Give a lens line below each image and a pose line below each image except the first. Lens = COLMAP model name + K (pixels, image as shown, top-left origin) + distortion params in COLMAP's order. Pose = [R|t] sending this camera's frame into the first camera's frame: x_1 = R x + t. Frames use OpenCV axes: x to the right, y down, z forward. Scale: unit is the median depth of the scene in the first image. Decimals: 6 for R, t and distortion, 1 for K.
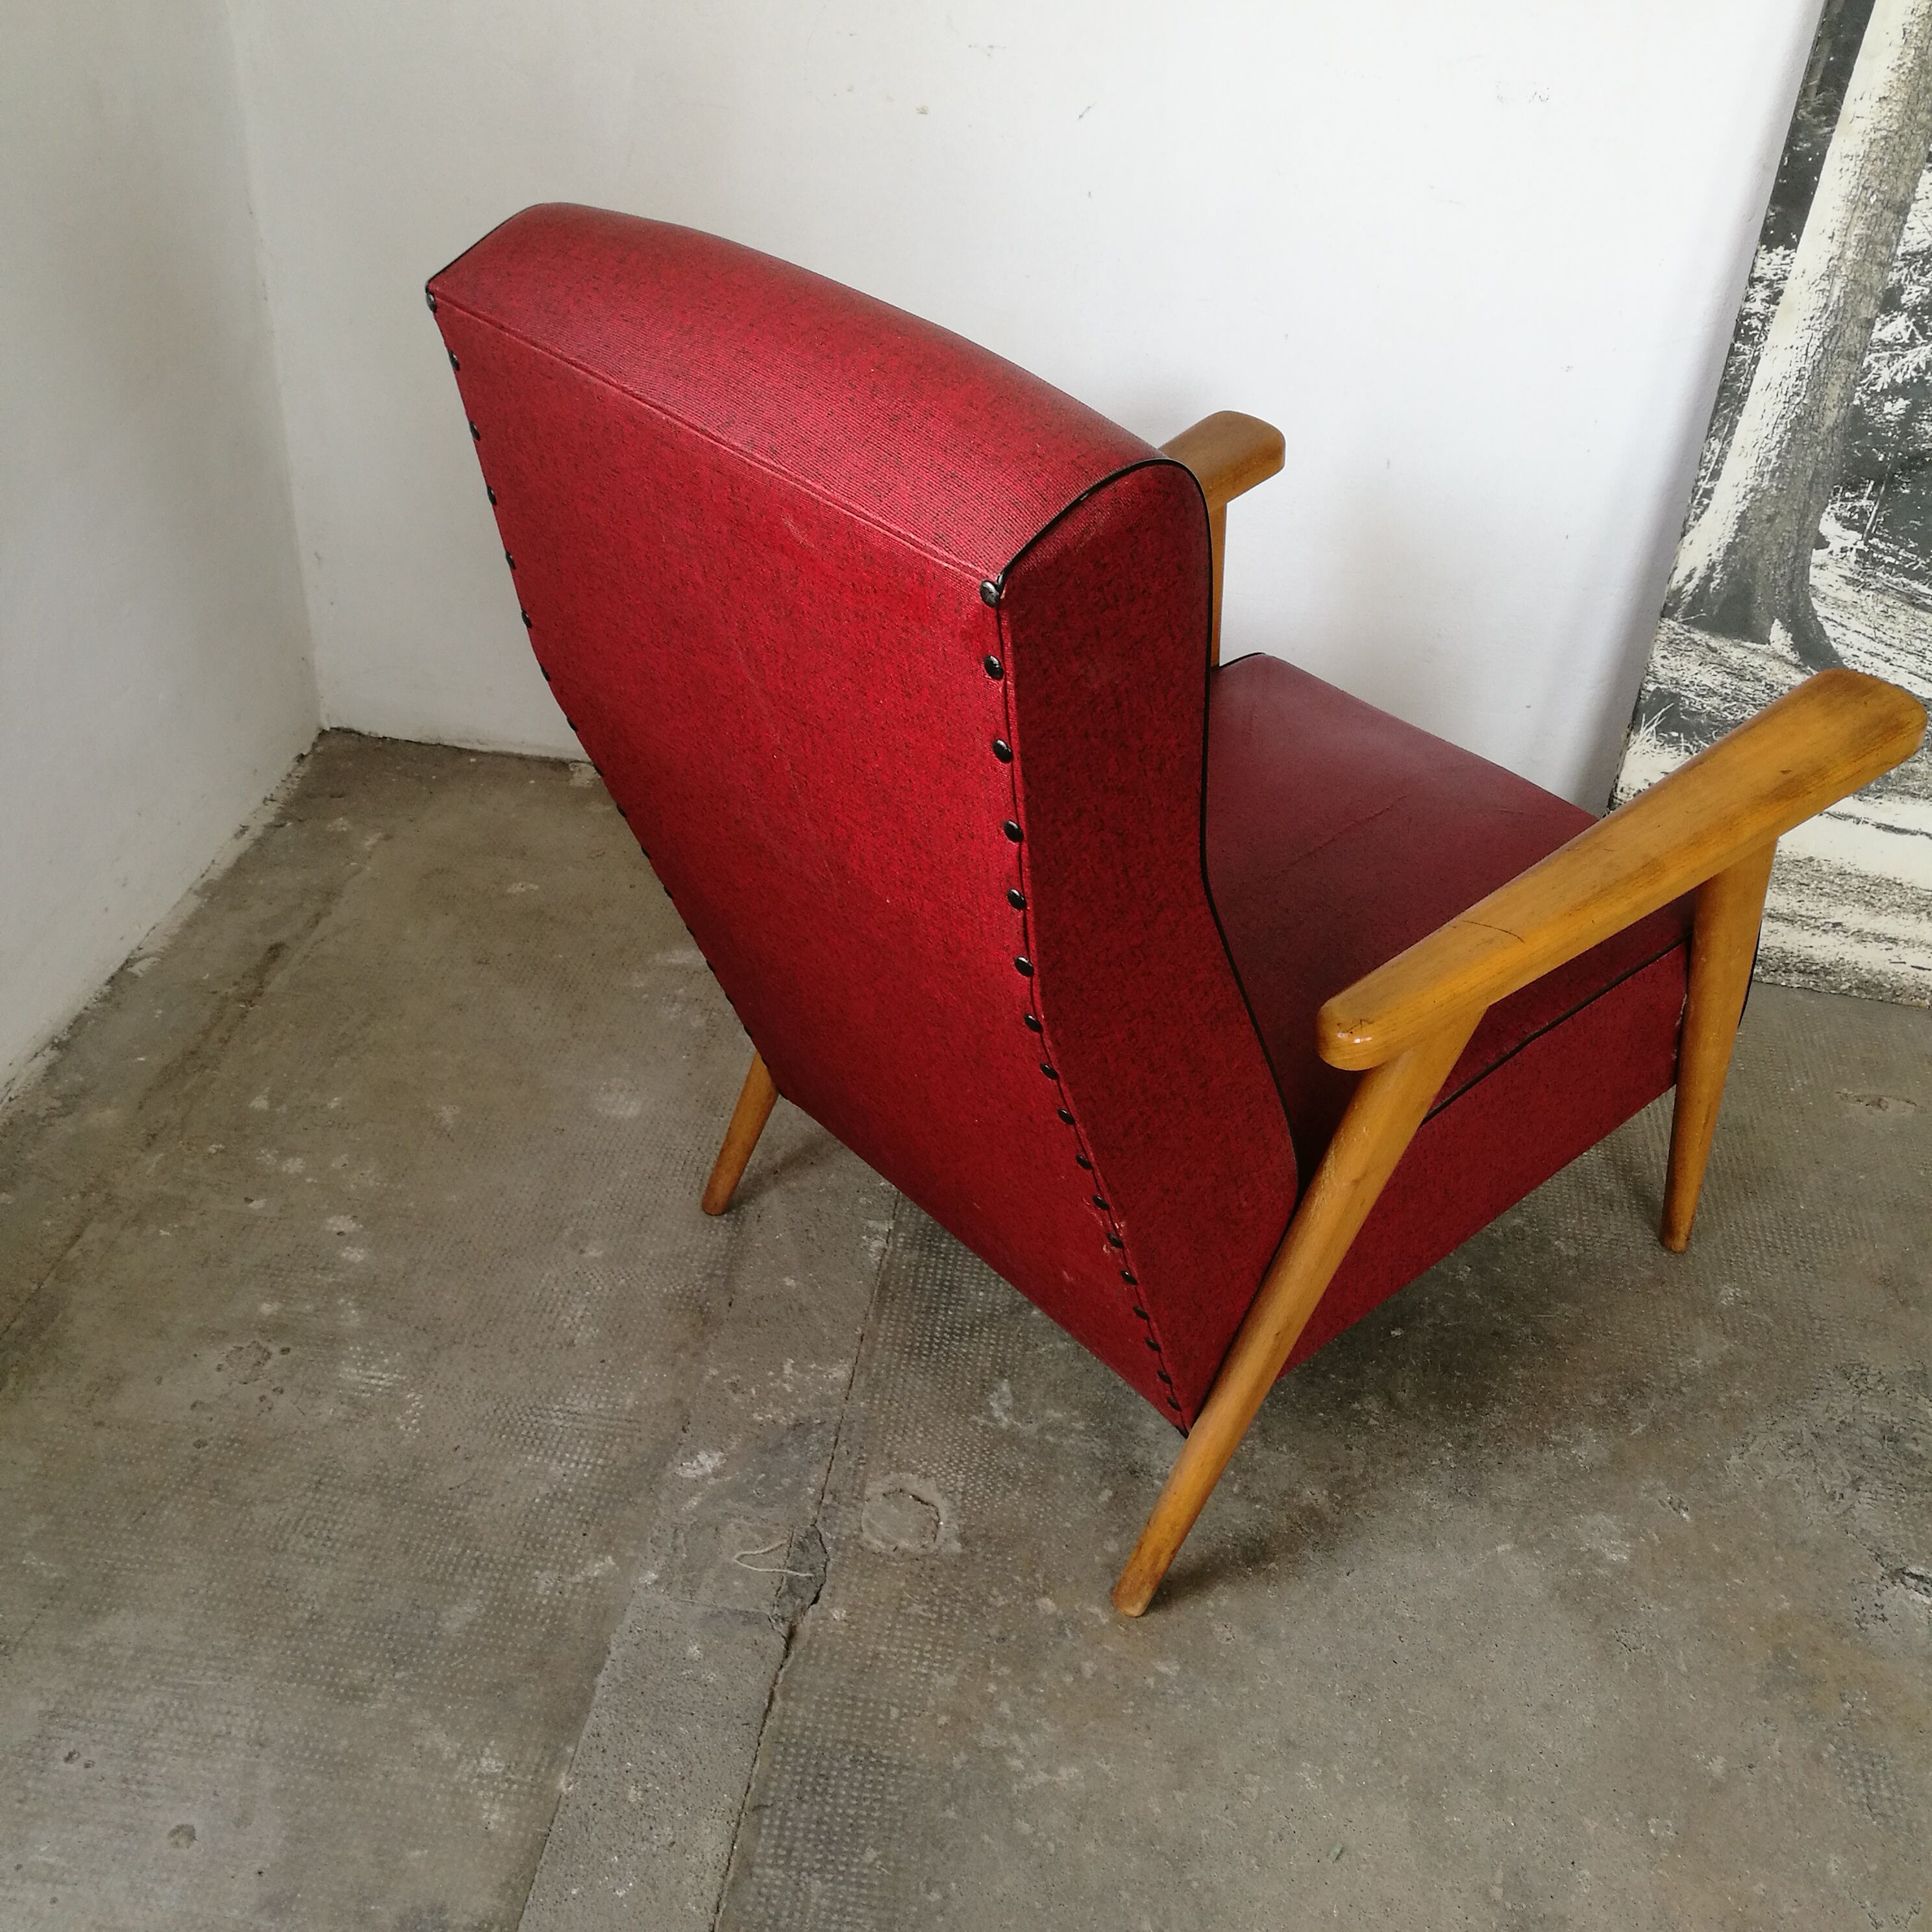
lens RADIAL K [[2029.5, 0, 968.8], [0, 2029.5, 962.1], [0, 0, 1]] dist [-0.006731, 0.000000]
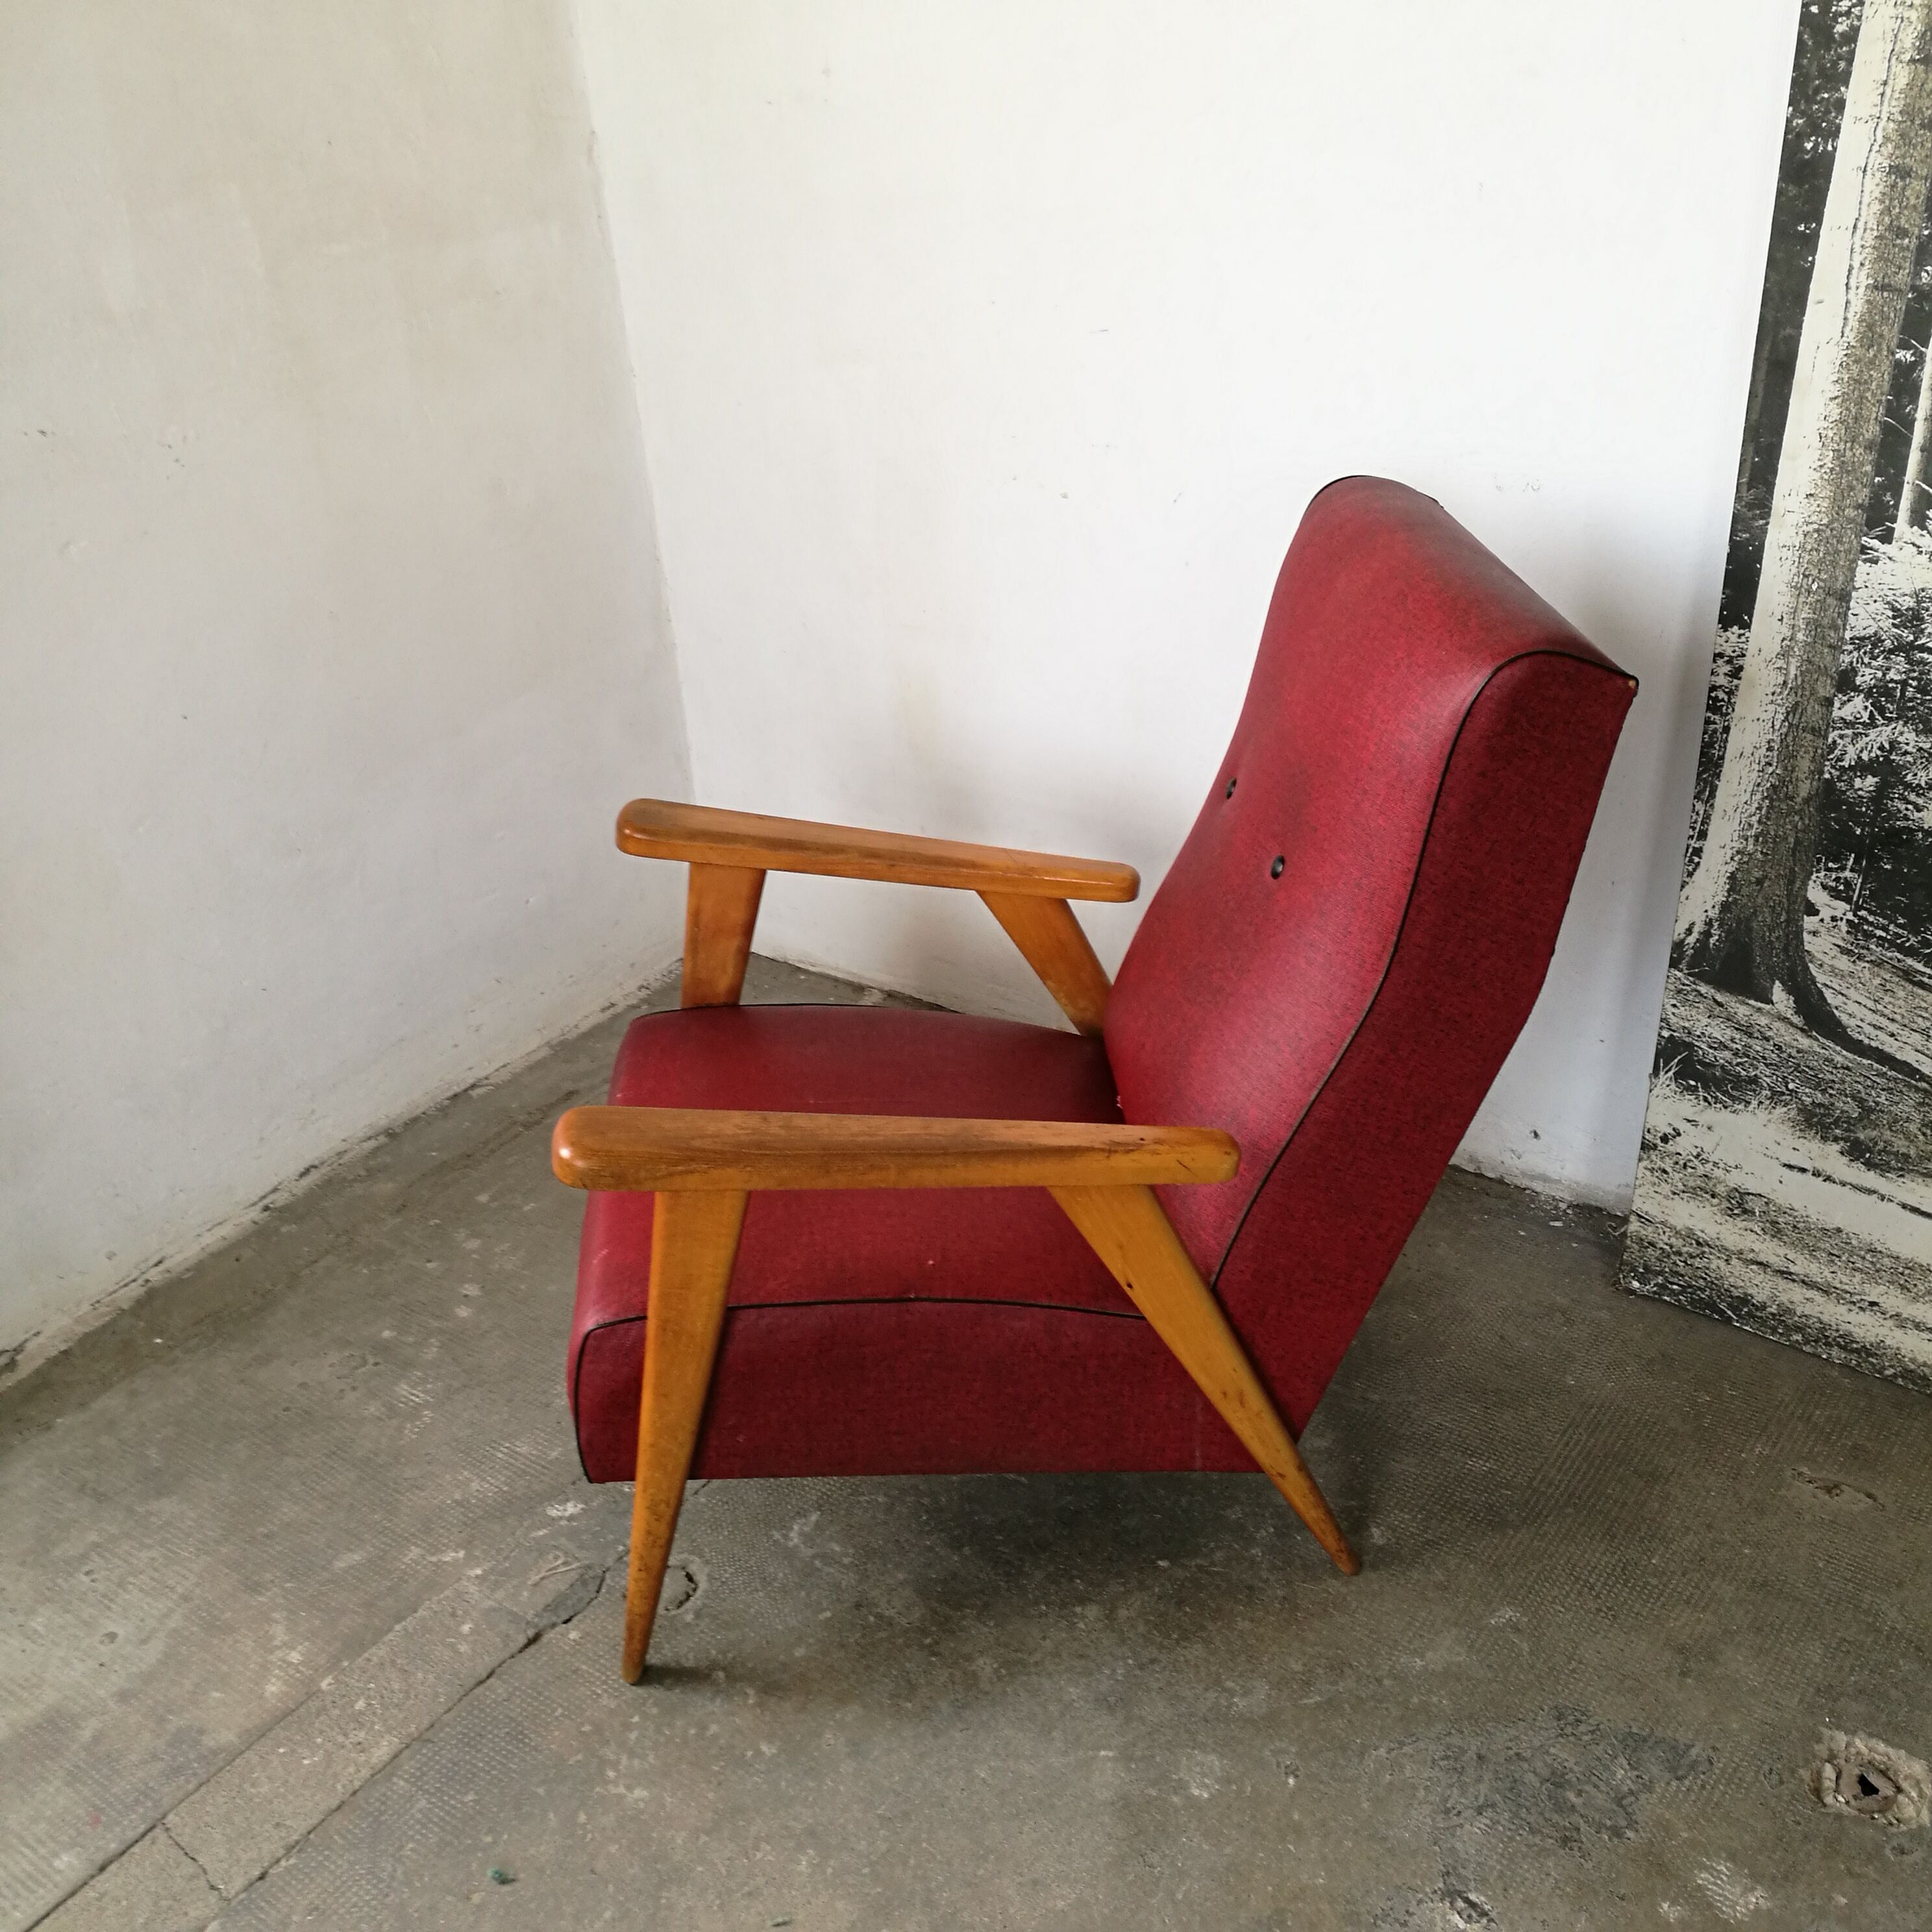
lens RADIAL K [[2029.5, 0, 969.2], [0, 2029.5, 954.6], [0, 0, 1]] dist [-0.006731, 0.000000]
pose [[0.876576, 0.111053, -0.468275, 0.634798], [-0.172526, 0.980853, -0.090343, -0.026948], [0.449276, 0.159982, 0.878952, -0.080036]]
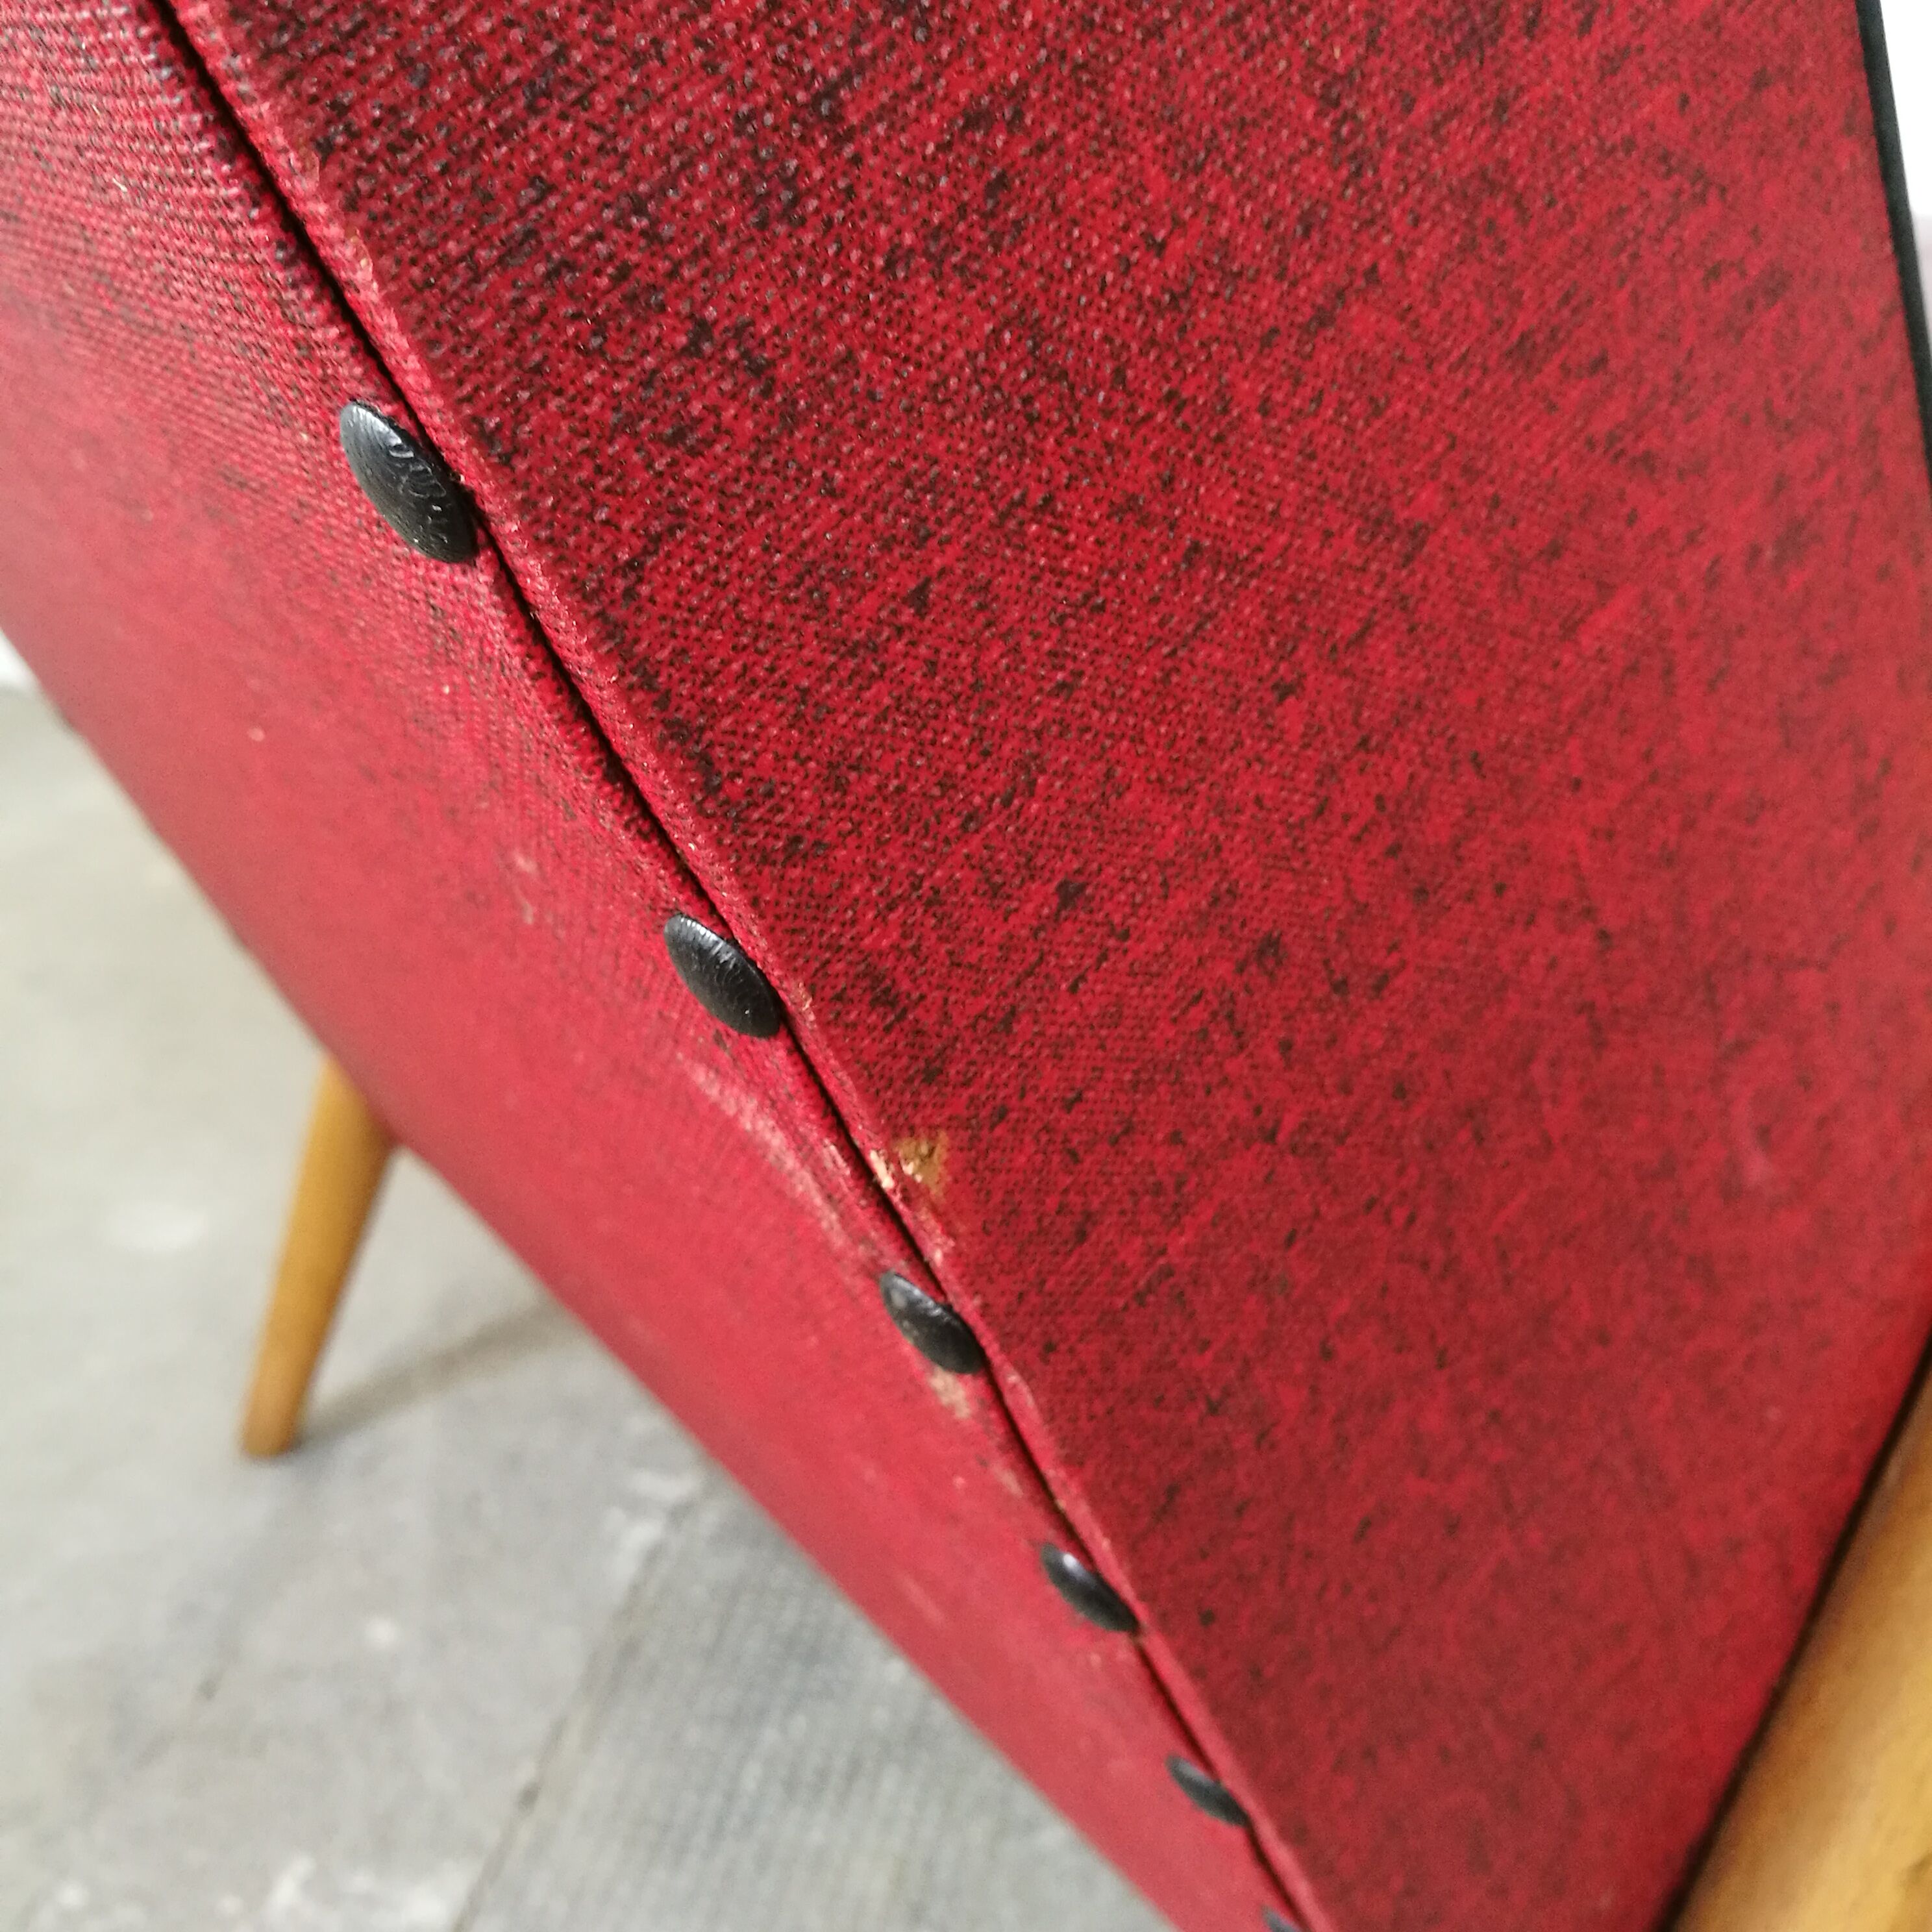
lens RADIAL K [[2029.5, 0, 960.2], [0, 2029.5, 964.6], [0, 0, 1]] dist [-0.006731, 0.000000]
pose [[0.992127, -0.035028, -0.120238, 0.071686], [0.014487, 0.985744, -0.167630, 0.105661], [0.124395, 0.164569, 0.978490, 0.658758]]
